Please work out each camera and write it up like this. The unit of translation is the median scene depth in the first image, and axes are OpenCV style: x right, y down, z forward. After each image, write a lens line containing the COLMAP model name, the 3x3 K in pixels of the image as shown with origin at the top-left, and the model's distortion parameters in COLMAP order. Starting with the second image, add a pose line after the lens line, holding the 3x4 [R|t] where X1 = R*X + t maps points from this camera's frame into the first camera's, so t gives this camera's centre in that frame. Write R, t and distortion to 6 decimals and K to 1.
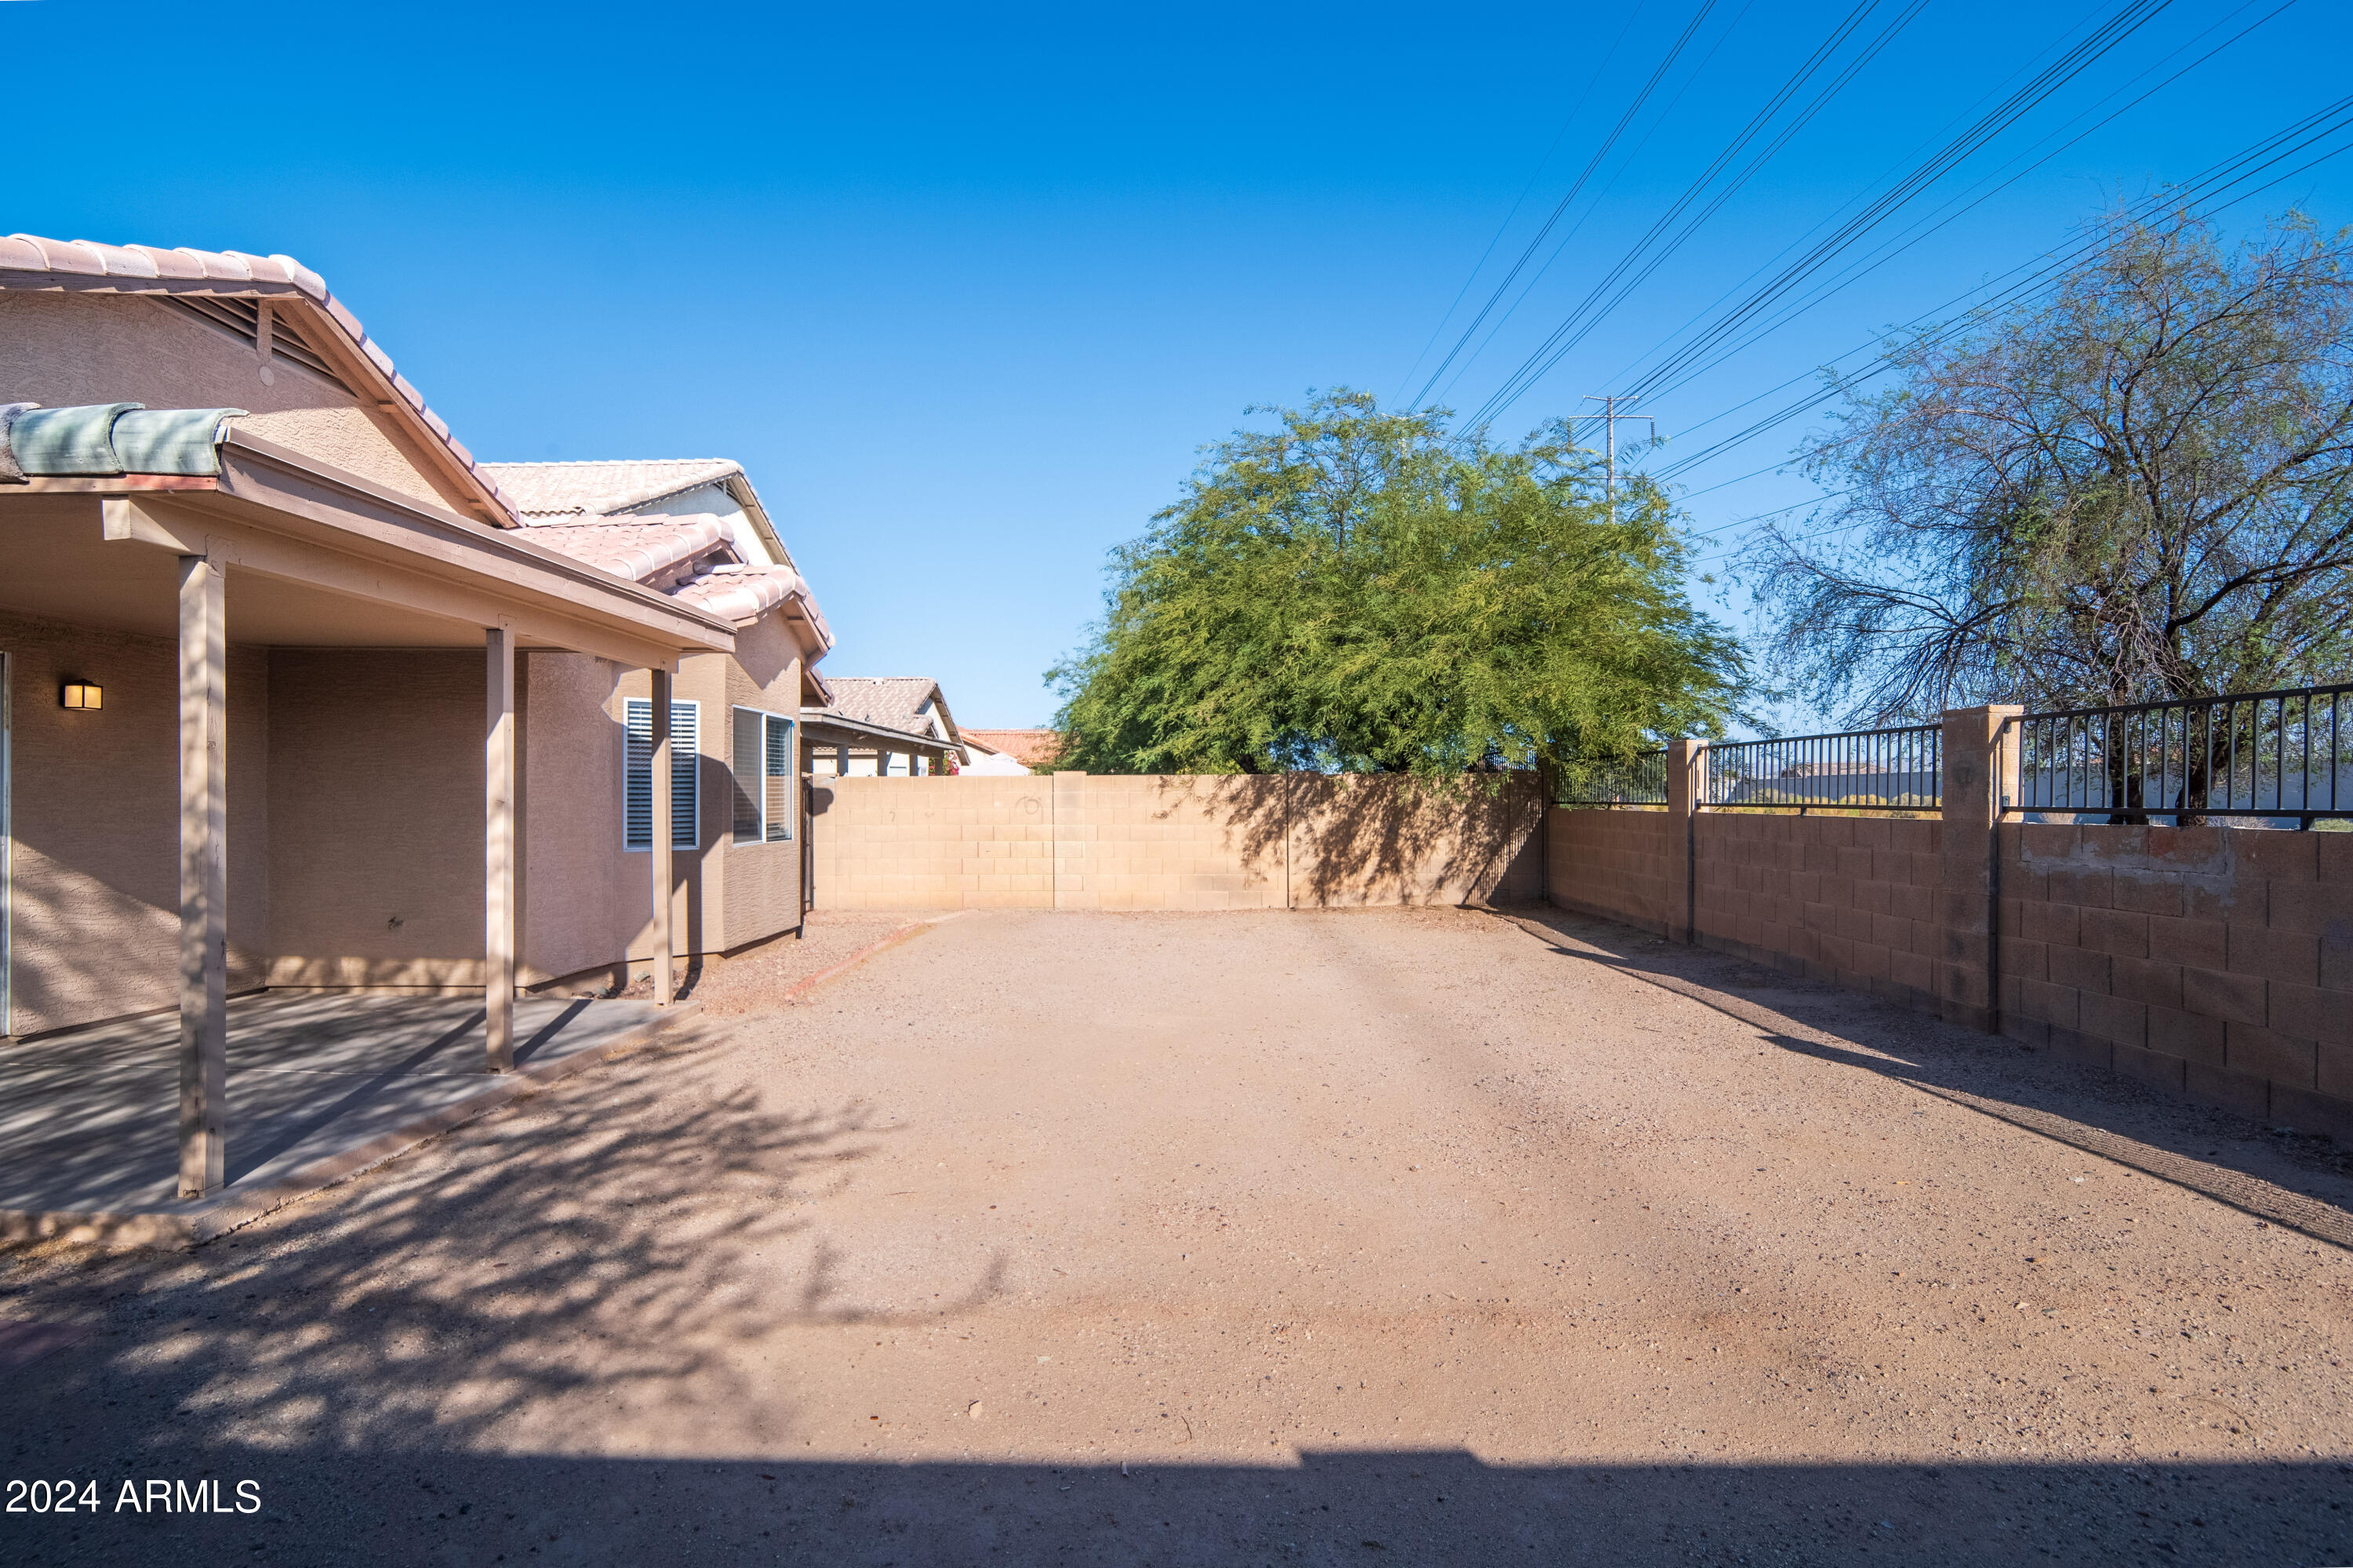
lens RADIAL K [[1114.1, 0, 1127.4], [0, 1114.1, 791.9], [0, 0, 1]] dist [-0.017478, -0.000241]
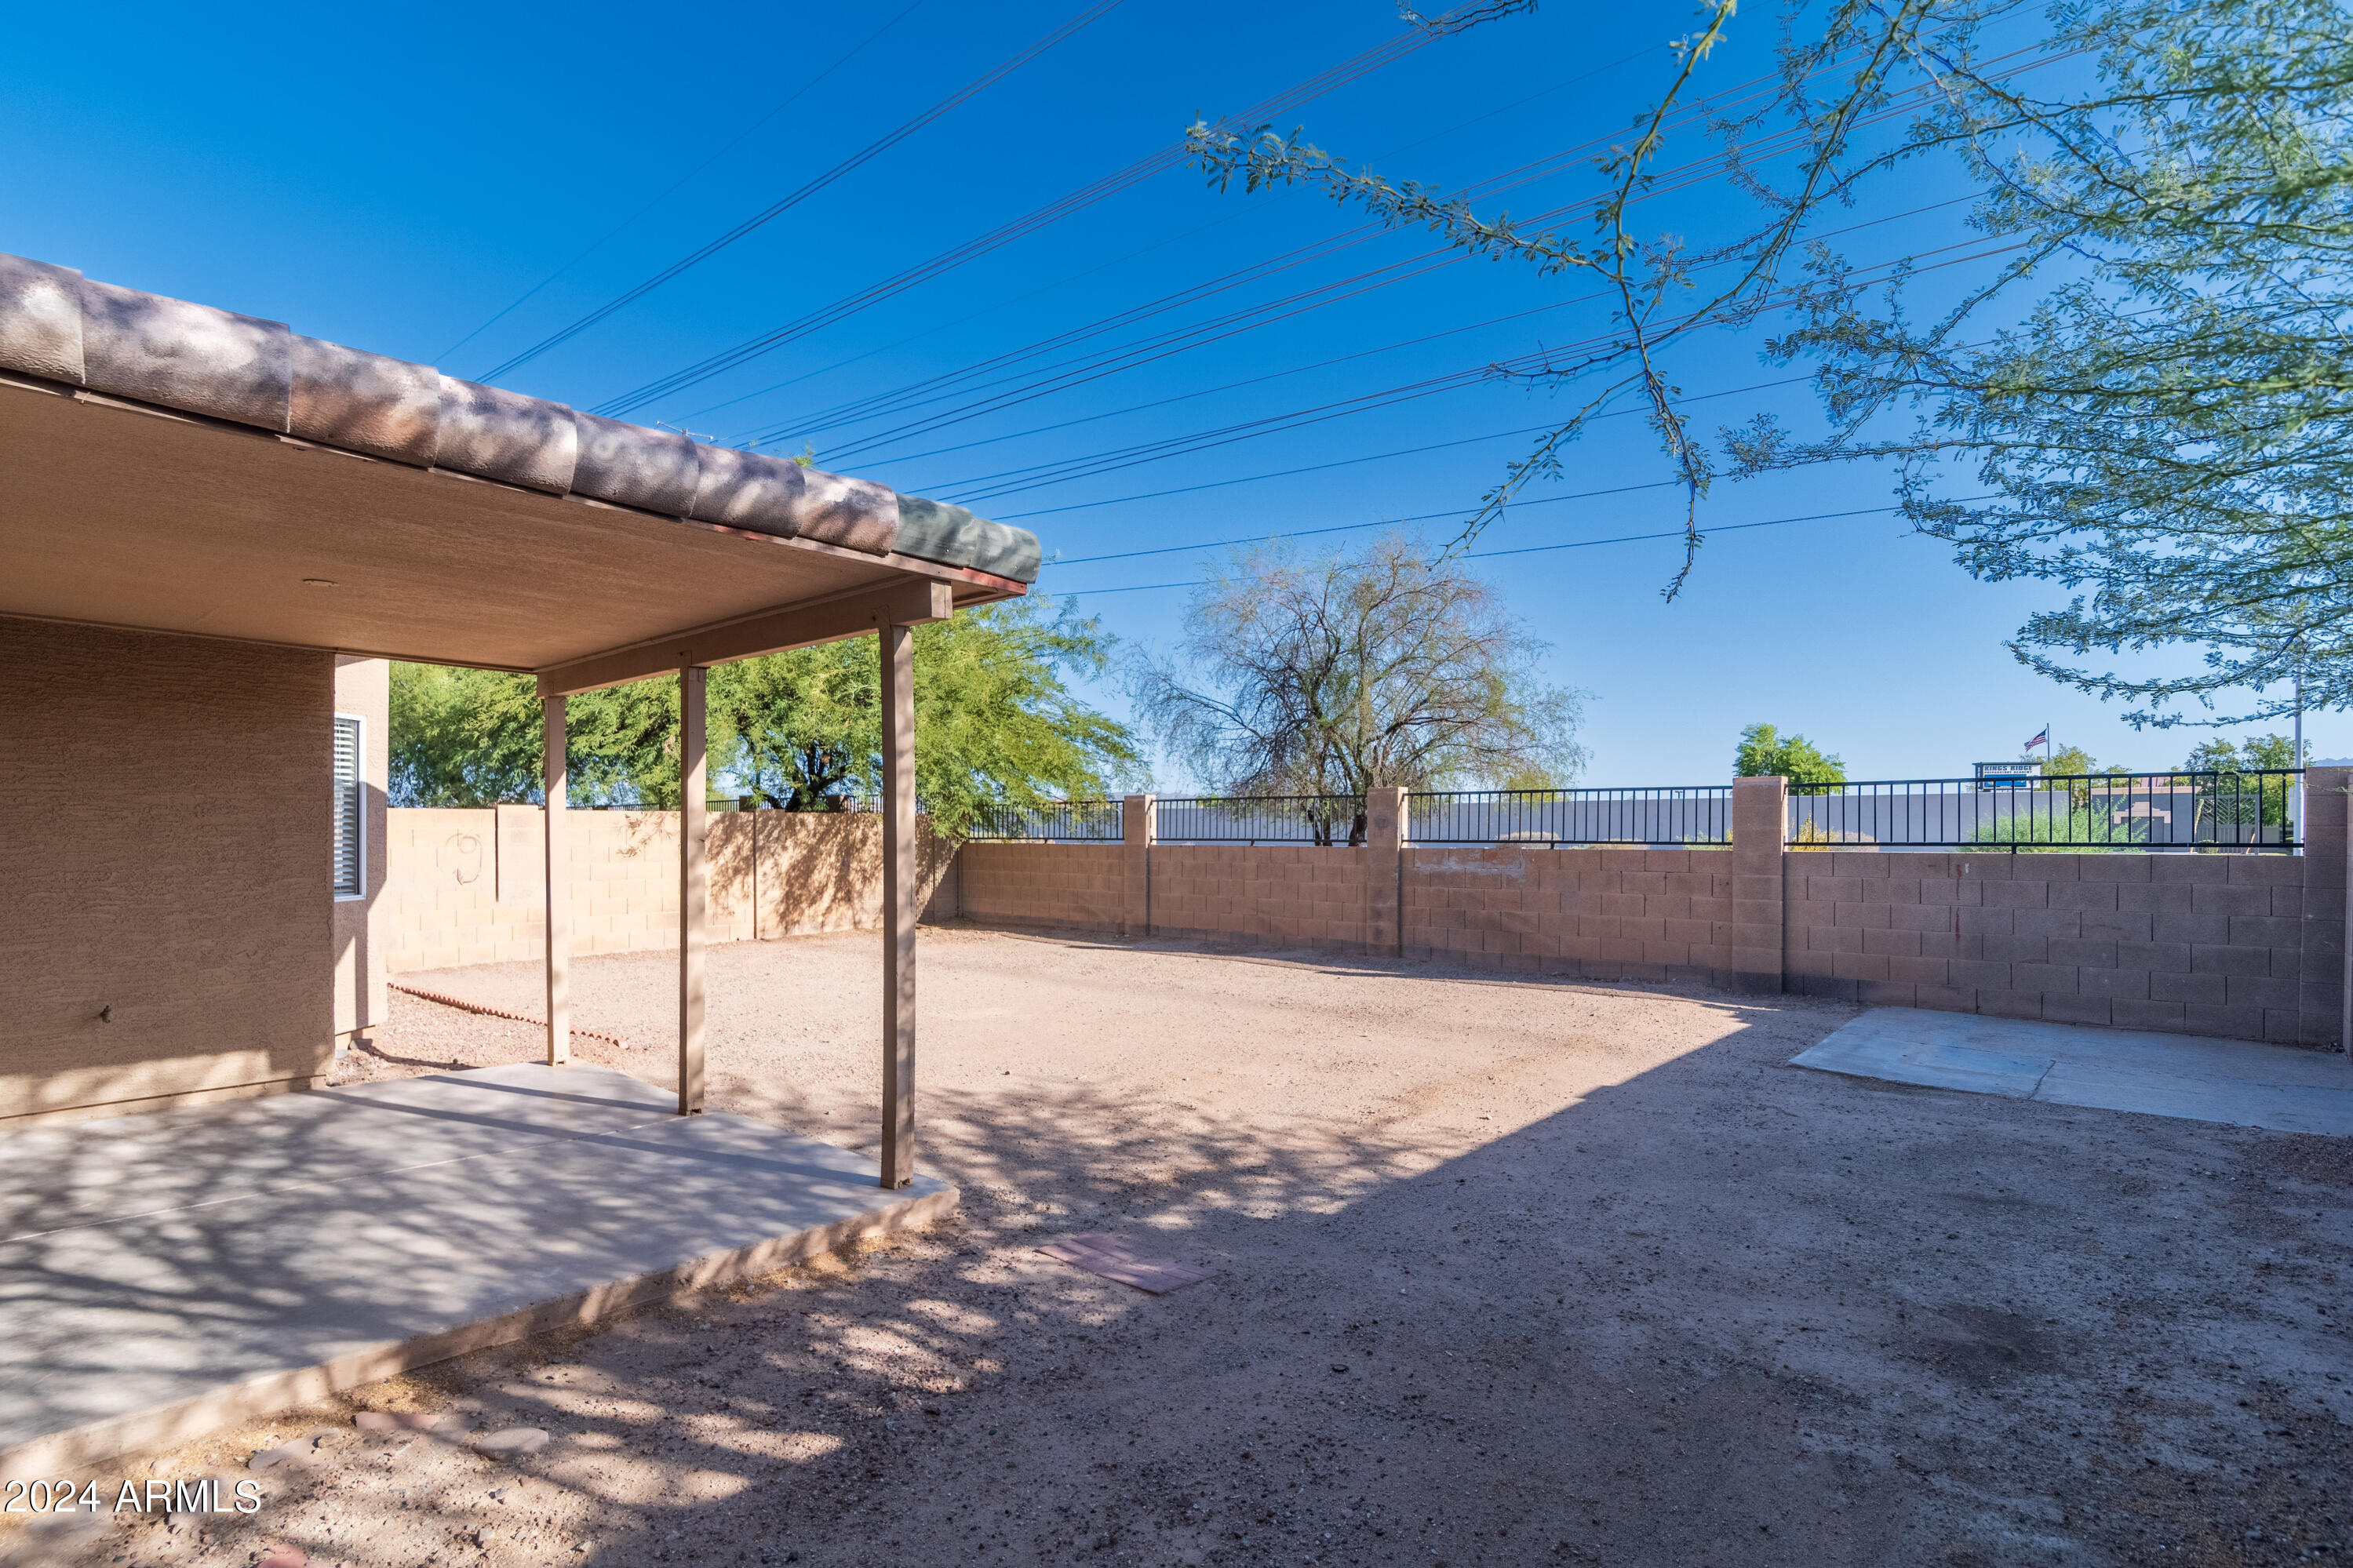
lens RADIAL K [[1143.9, 0, 1176.6], [0, 1143.9, 830.5], [0, 0, 1]] dist [-0.017780, -0.000151]
pose [[0.639812, 0.002196, 0.768528, -0.892743], [-0.003891, 0.999992, 0.000383, -0.001759], [-0.768522, -0.003235, 0.639815, 0.017143]]
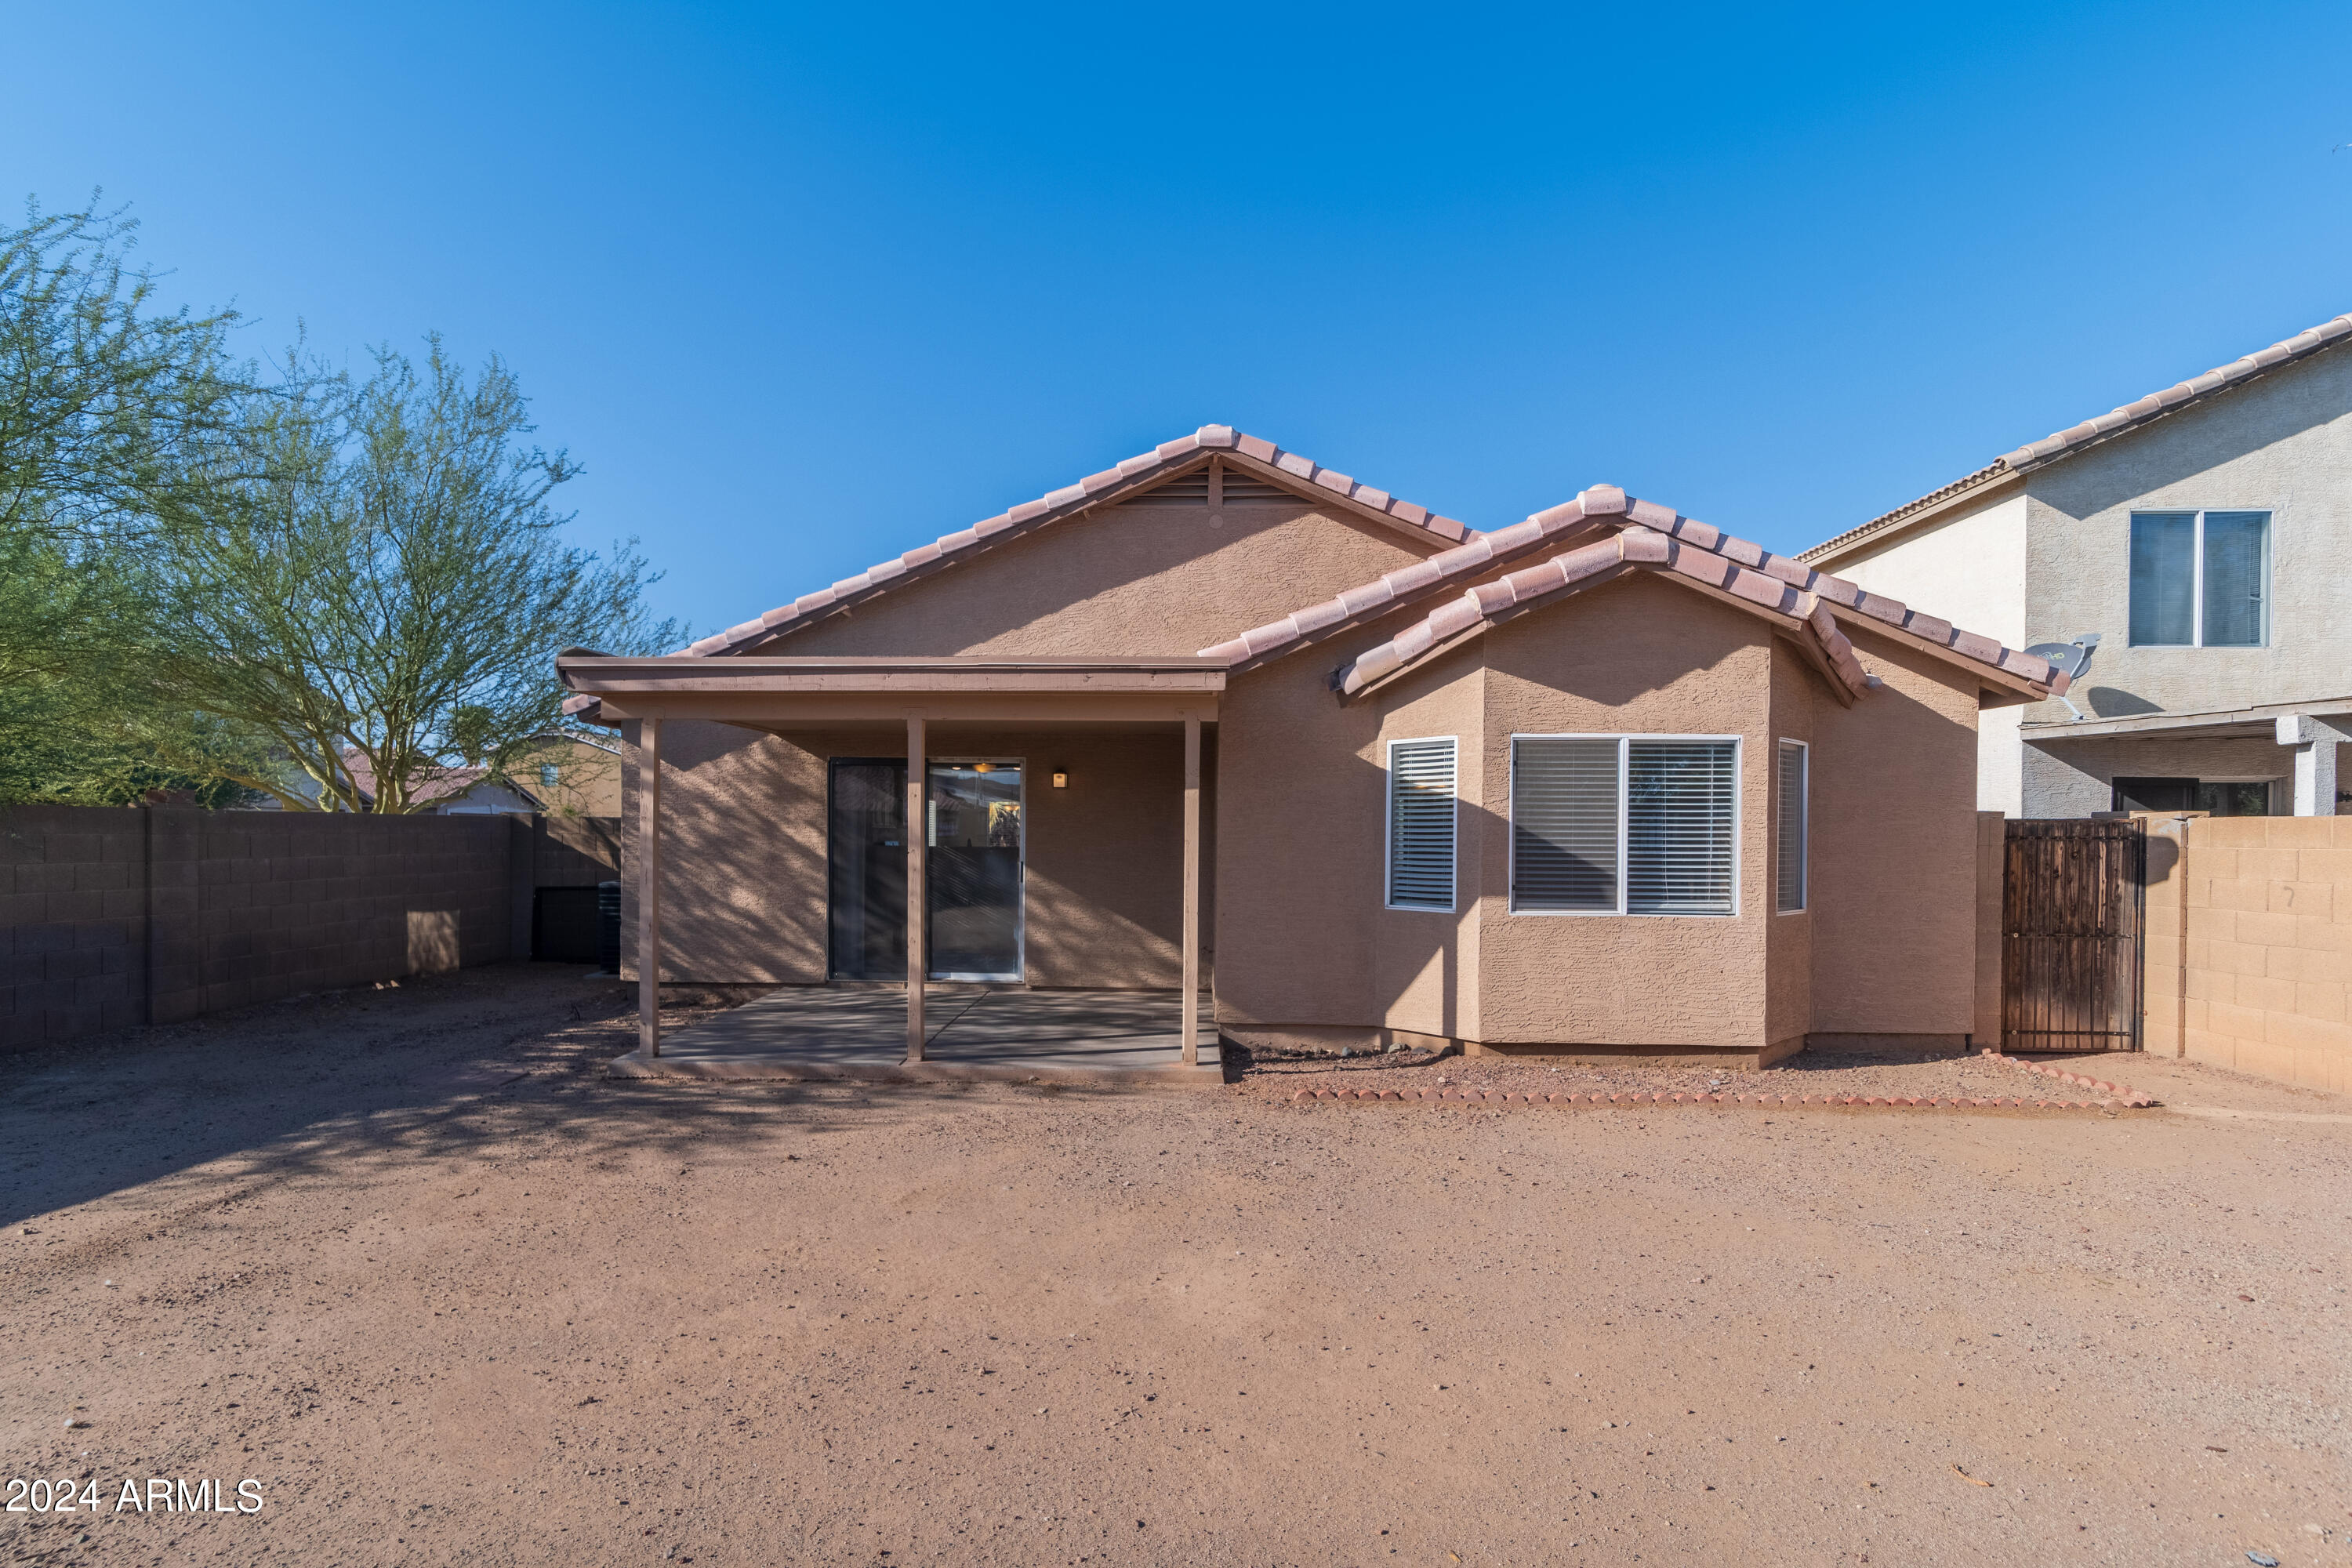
lens RADIAL K [[1103.9, 0, 1179.3], [0, 1103.9, 837.3], [0, 0, 1]] dist [0.004398, 0.000063]
pose [[0.014229, 0.008268, -0.999865, 0.590203], [-0.002533, 0.999963, 0.008232, -0.014777], [0.999896, 0.002415, 0.014250, 1.042516]]
